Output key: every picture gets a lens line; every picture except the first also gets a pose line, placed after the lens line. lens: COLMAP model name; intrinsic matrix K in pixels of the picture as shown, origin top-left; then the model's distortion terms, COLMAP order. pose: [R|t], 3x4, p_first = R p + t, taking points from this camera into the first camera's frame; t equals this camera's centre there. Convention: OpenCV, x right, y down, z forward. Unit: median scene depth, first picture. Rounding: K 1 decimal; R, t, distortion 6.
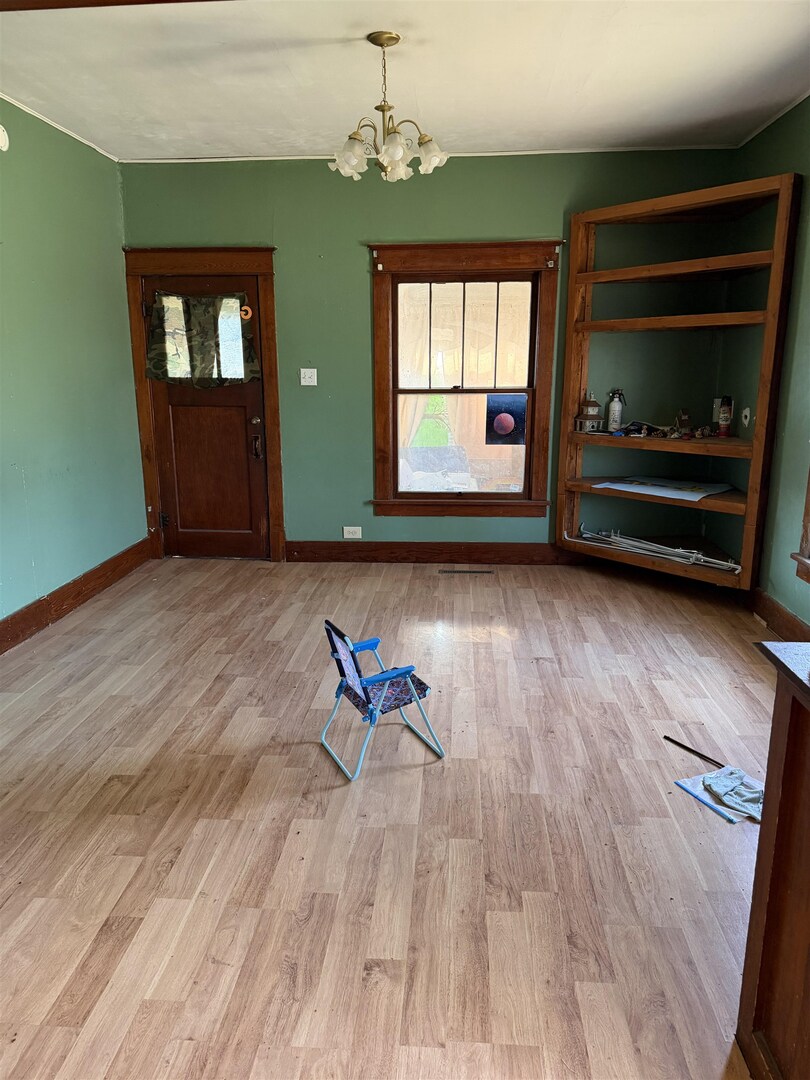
lens RADIAL K [[754.8, 0, 397.0], [0, 754.8, 536.2], [0, 0, 1]] dist [0.135621, -0.211251]
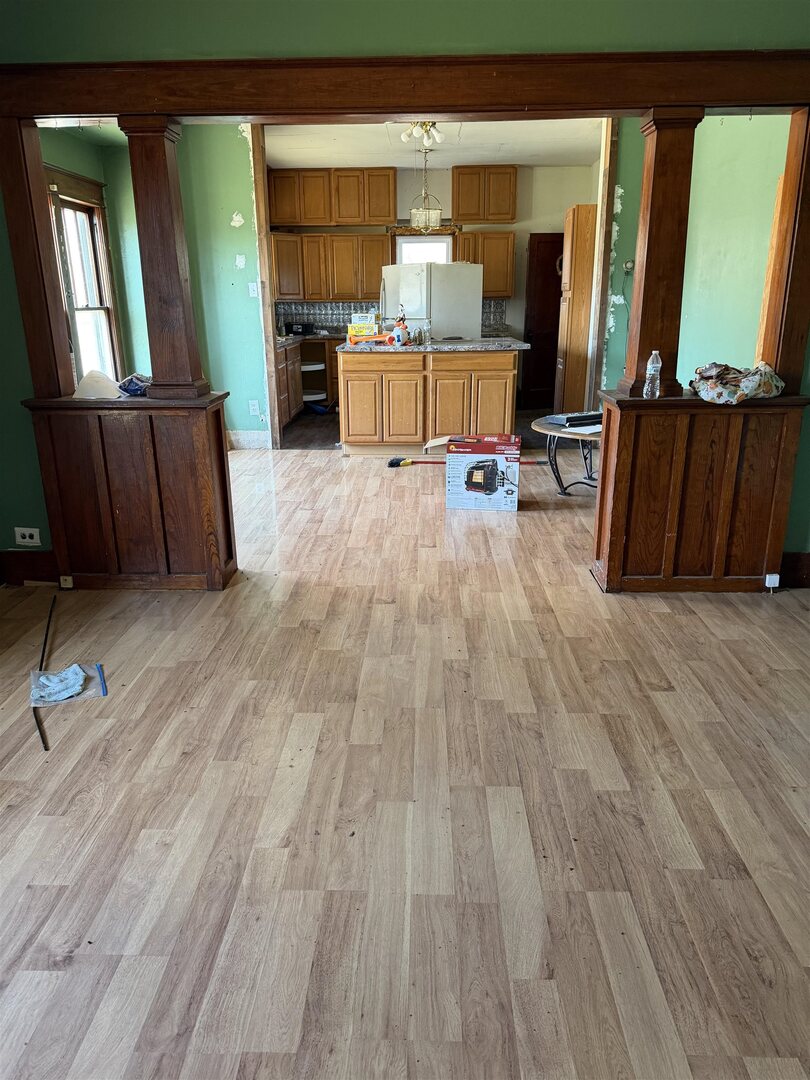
lens RADIAL K [[754.8, 0, 397.0], [0, 754.8, 536.2], [0, 0, 1]] dist [0.135621, -0.211251]
pose [[-0.998841, 0.027918, -0.039210, 0.008389], [0.004280, 0.862897, 0.505362, -0.193120], [0.047943, 0.504608, -0.862016, 0.942716]]
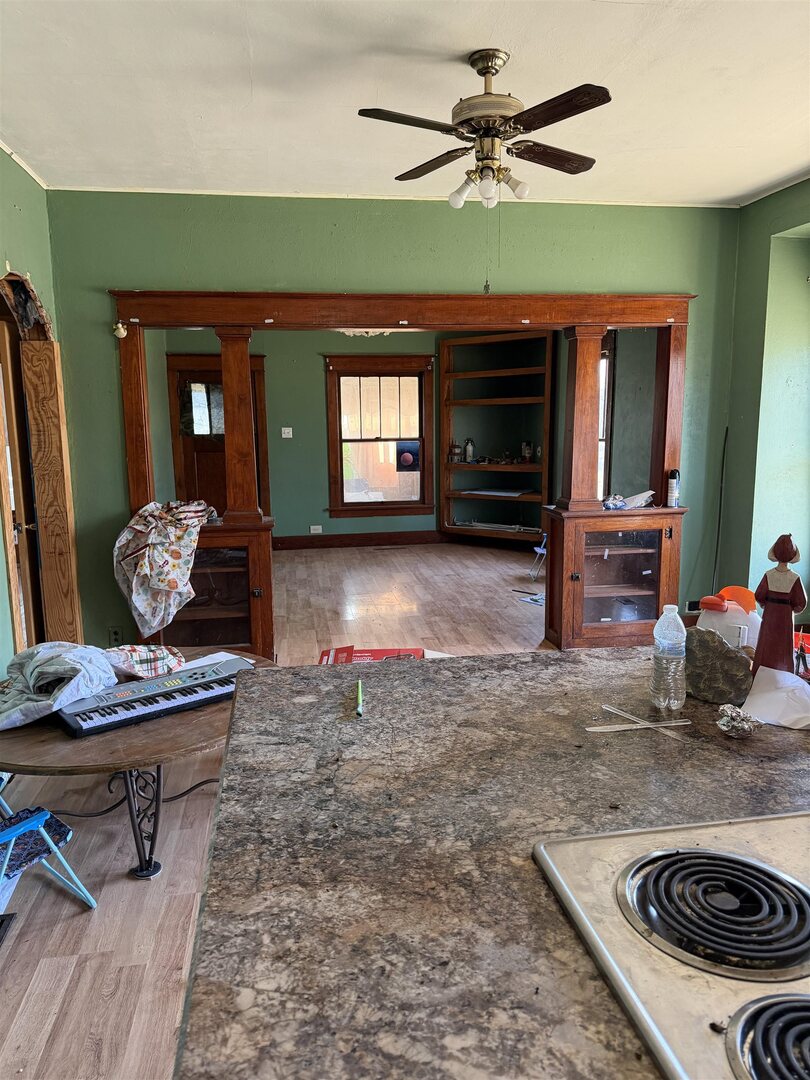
lens RADIAL K [[754.8, 0, 397.0], [0, 754.8, 536.2], [0, 0, 1]] dist [0.135621, -0.211251]
pose [[0.973660, -0.041971, 0.224110, -0.272546], [0.058337, 0.996052, -0.066911, 0.136984], [-0.220417, 0.078223, 0.972264, -0.628295]]
